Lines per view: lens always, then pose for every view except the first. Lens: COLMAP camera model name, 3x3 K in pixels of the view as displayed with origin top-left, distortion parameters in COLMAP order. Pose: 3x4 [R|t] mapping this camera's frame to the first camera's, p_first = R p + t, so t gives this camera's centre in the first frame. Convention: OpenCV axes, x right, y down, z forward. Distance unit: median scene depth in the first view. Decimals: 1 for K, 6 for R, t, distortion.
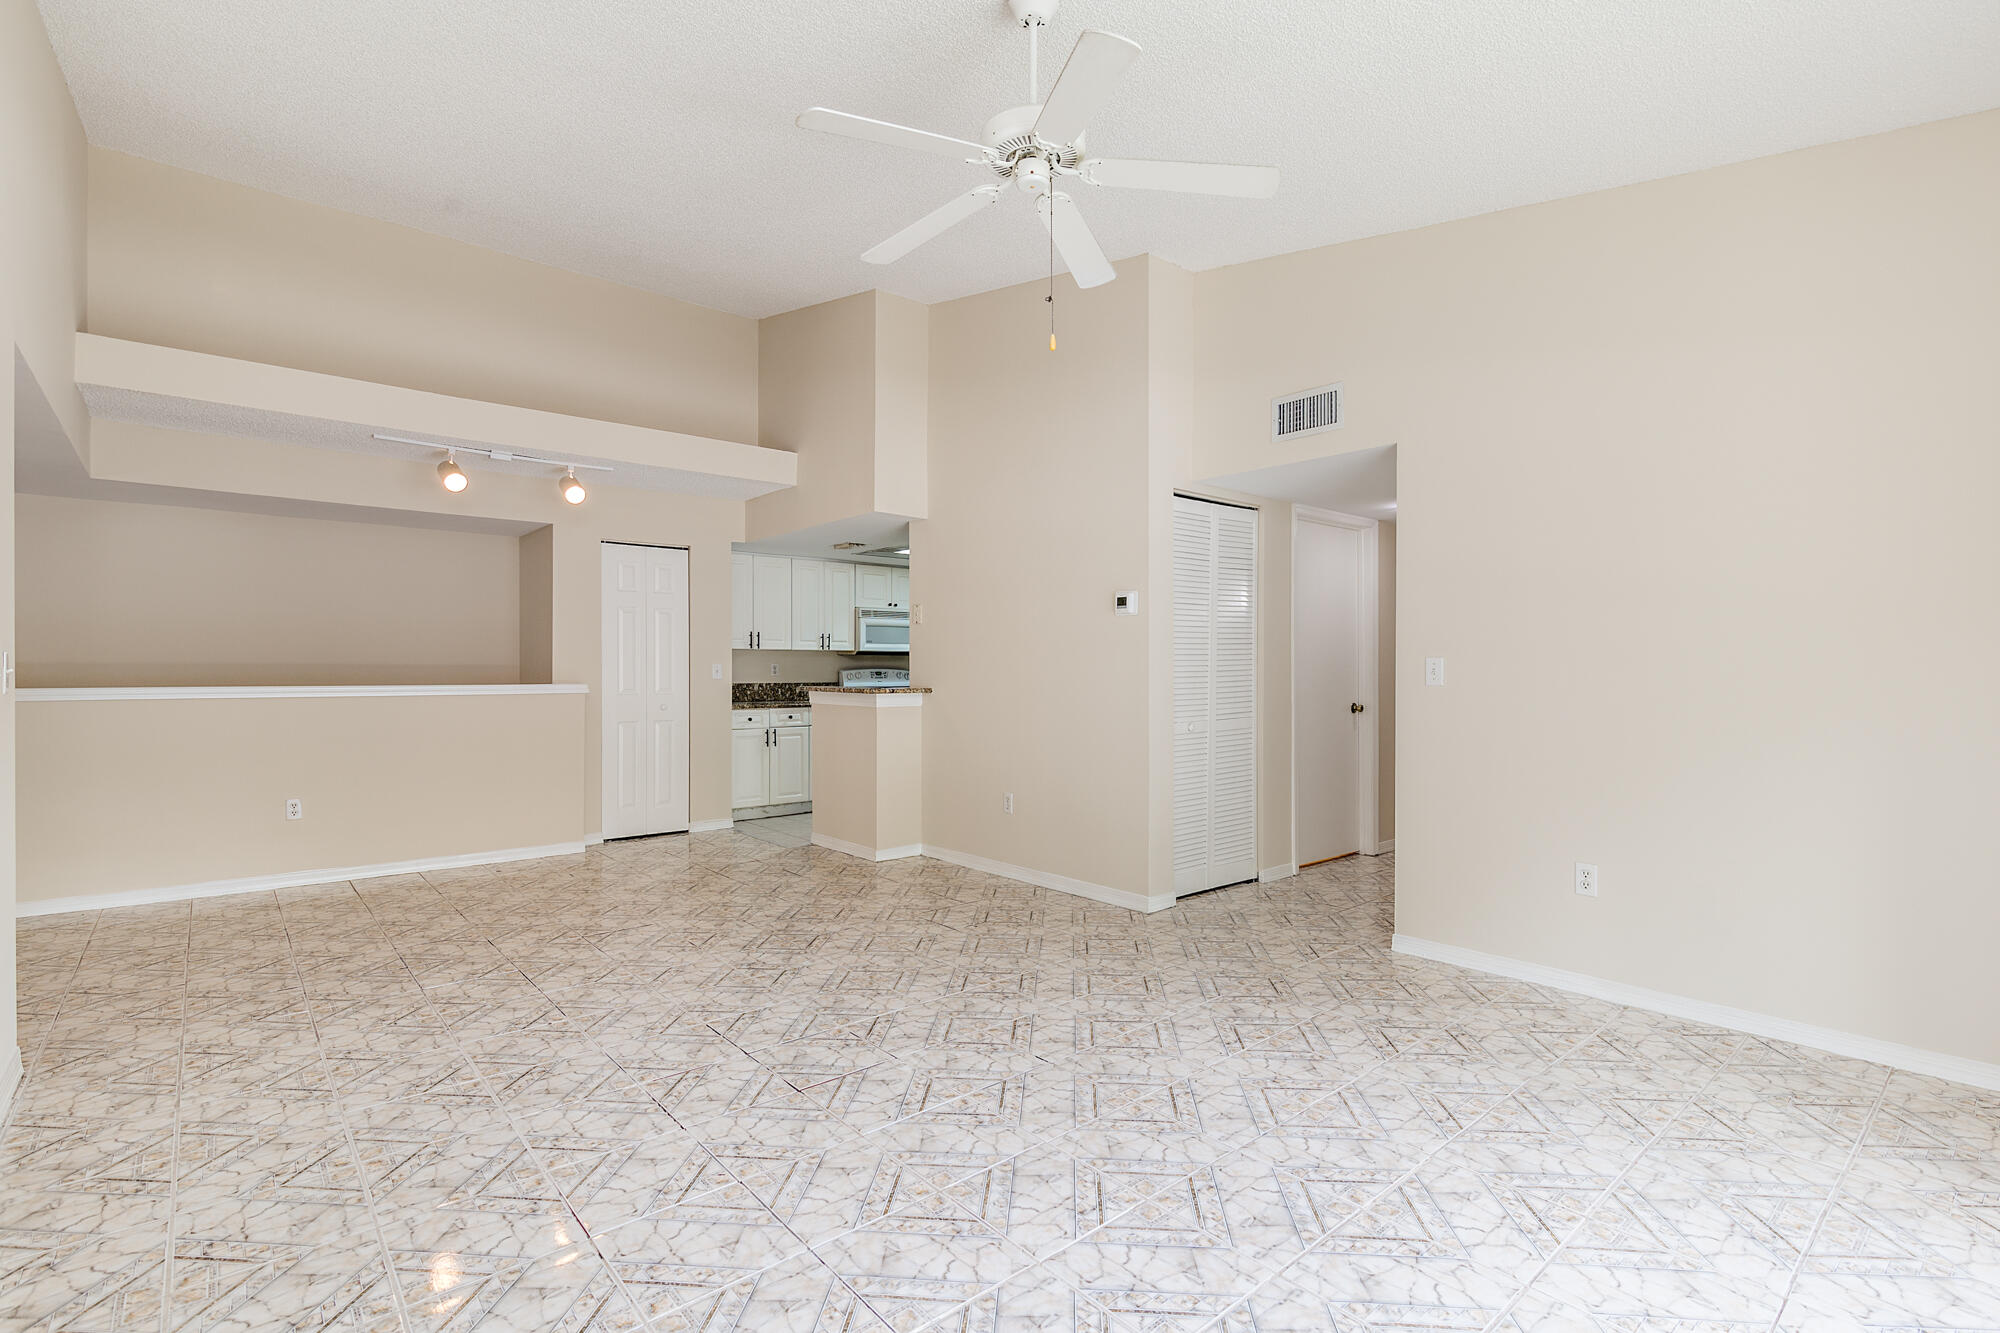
lens RADIAL K [[915.7, 0, 992.6], [0, 915.7, 680.8], [0, 0, 1]] dist [-0.007447, -0.000030]
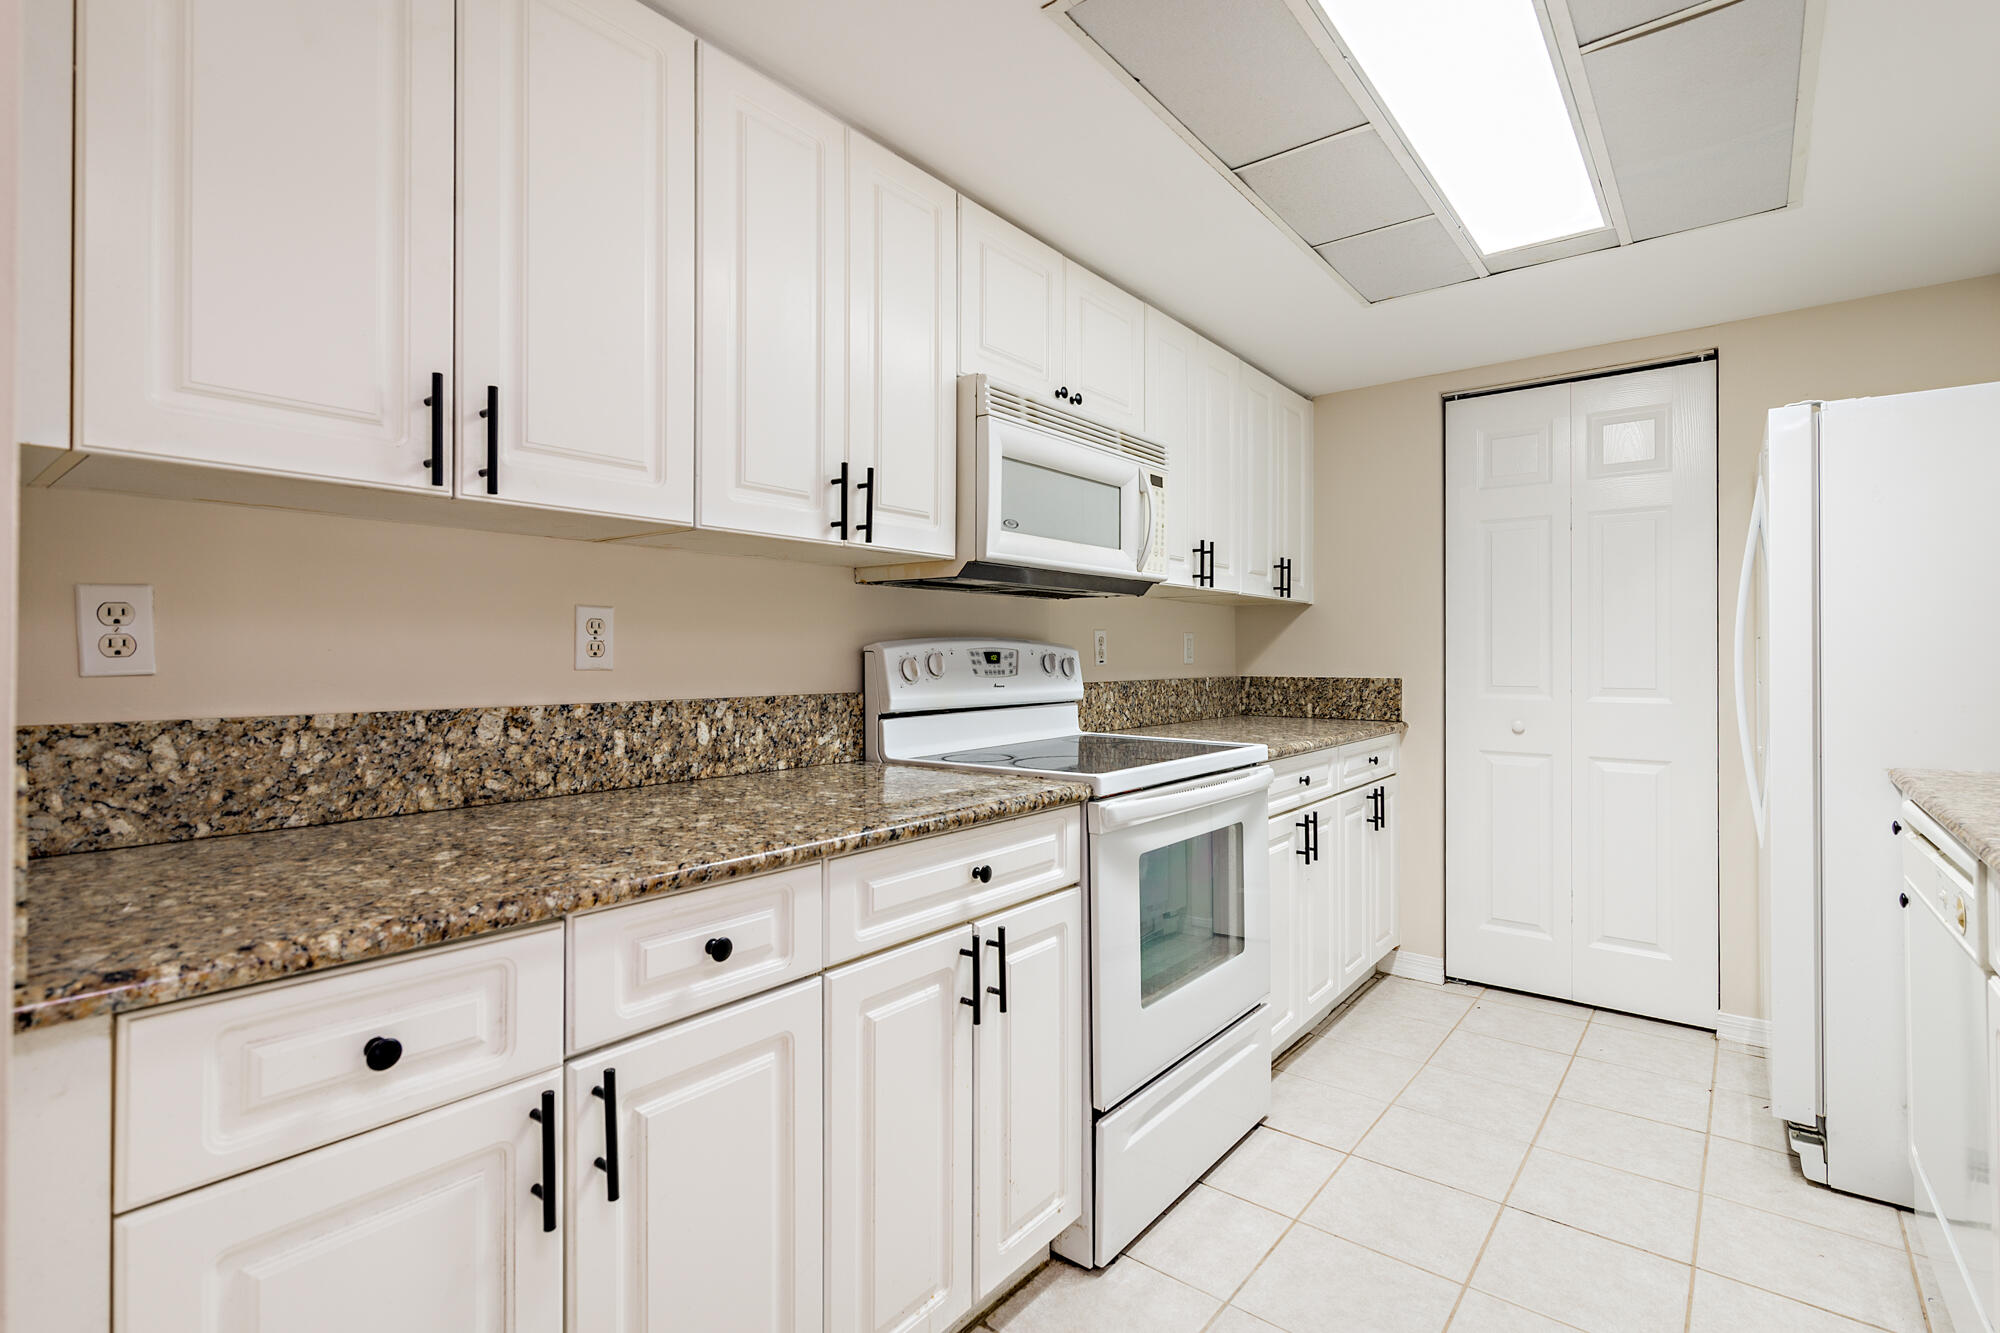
lens RADIAL K [[924.9, 0, 1002.9], [0, 924.9, 651.1], [0, 0, 1]] dist [0.000885, -0.000202]
pose [[0.984058, -0.001362, 0.177843, -0.182106], [0.005390, 0.999740, -0.022169, -0.003768], [-0.177766, 0.022774, 0.983809, 0.766243]]
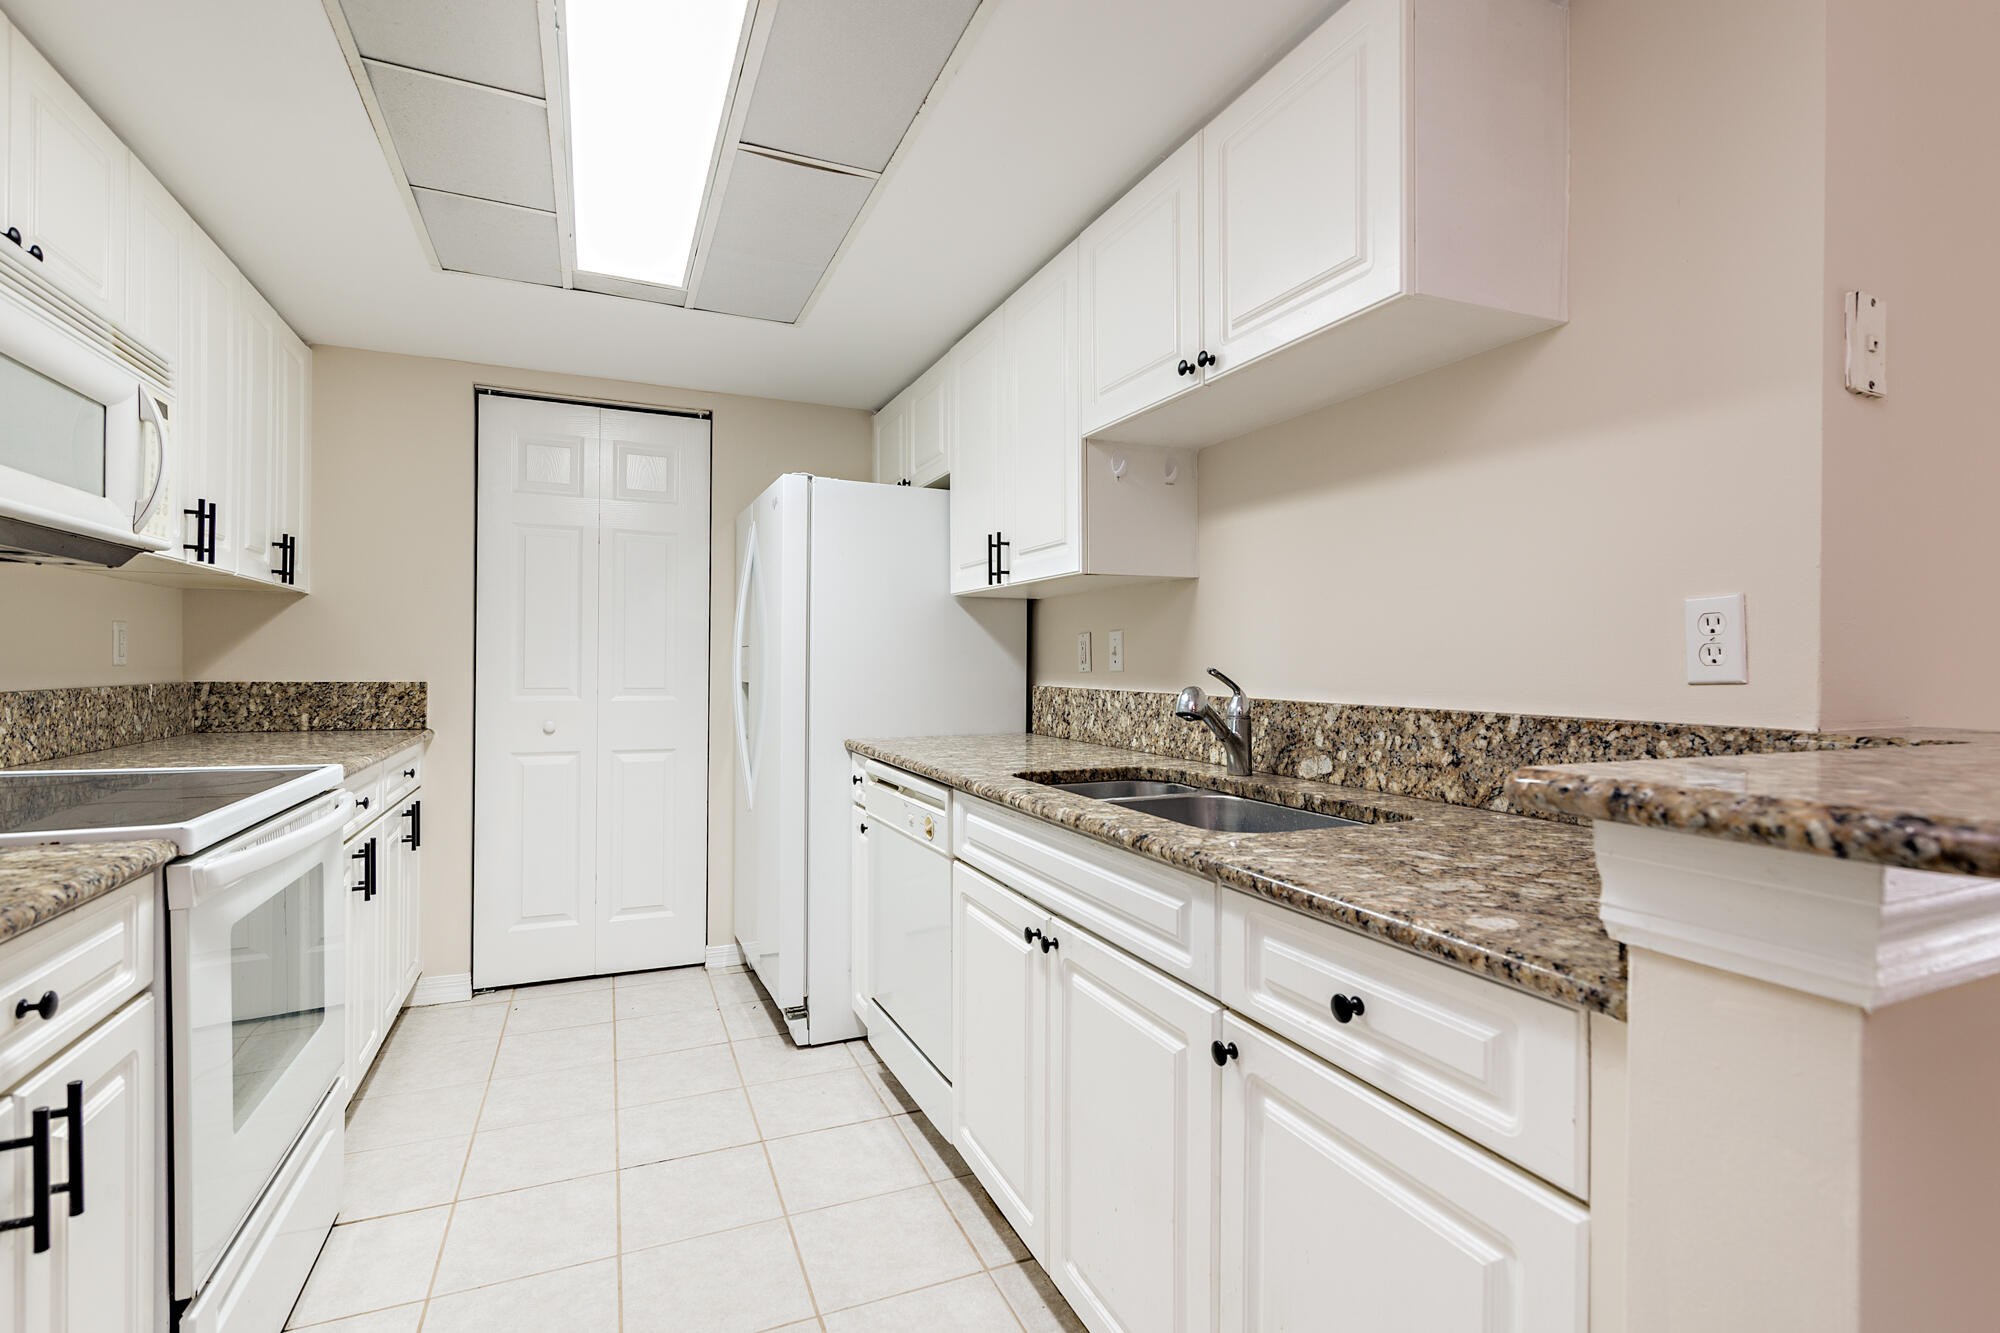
lens RADIAL K [[924.9, 0, 1000.0], [0, 924.9, 666.5], [0, 0, 1]] dist [-0.002729, 0.000185]
pose [[0.298903, -0.001662, 0.954282, -0.225477], [0.007487, 0.999972, -0.000603, -0.004144], [-0.954254, 0.007325, 0.298907, 0.803342]]
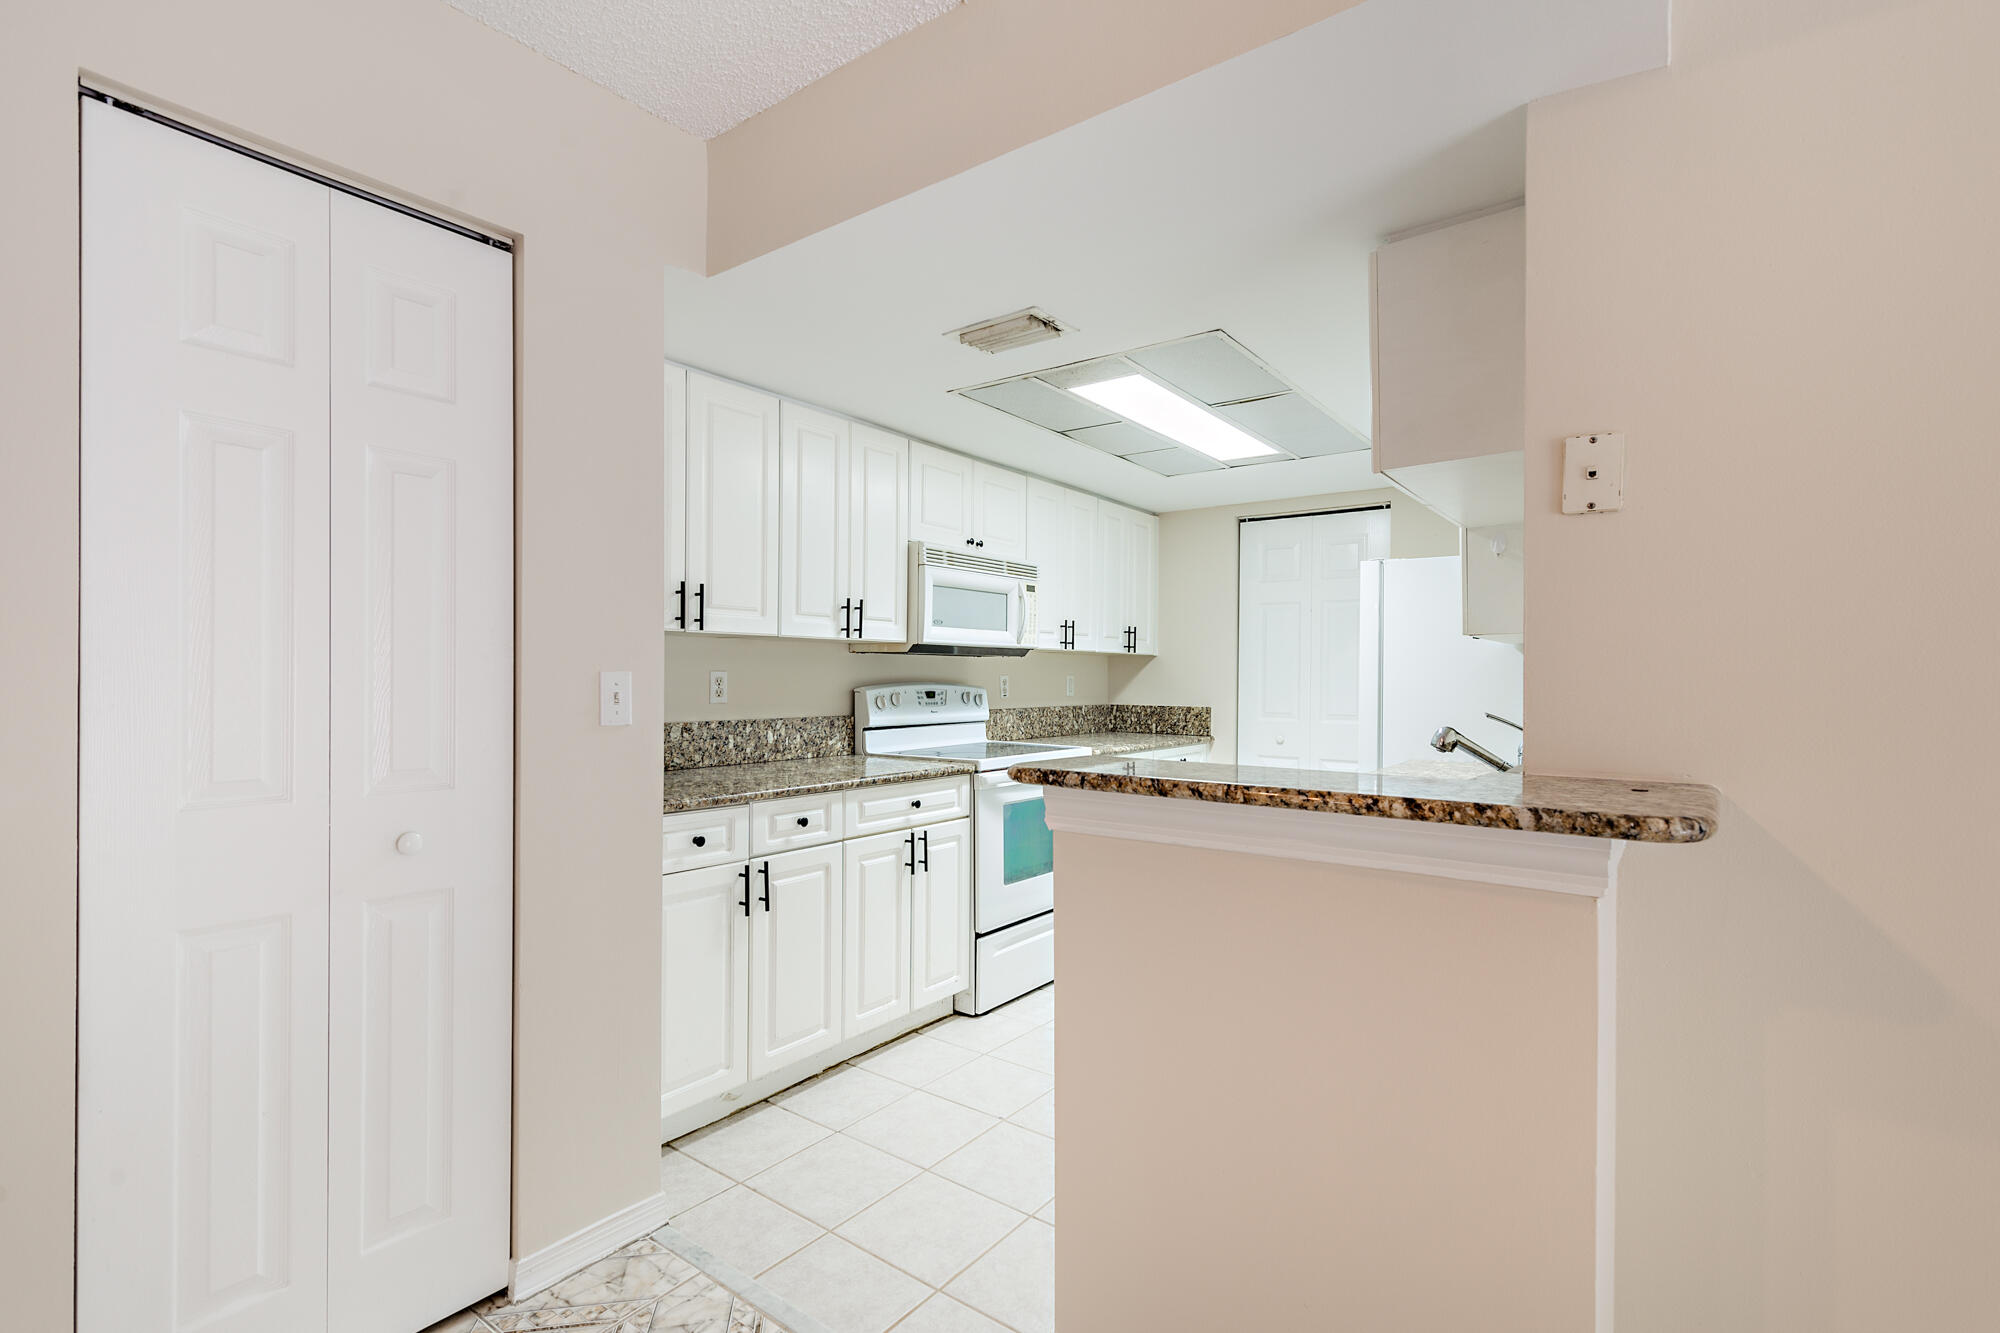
lens RADIAL K [[915.7, 0, 992.6], [0, 915.7, 680.8], [0, 0, 1]] dist [-0.007447, -0.000030]
pose [[0.979246, 0.003760, 0.202640, -0.199232], [-0.001493, 0.999935, -0.011340, -0.010217], [-0.202669, 0.010802, 0.979188, 0.572984]]
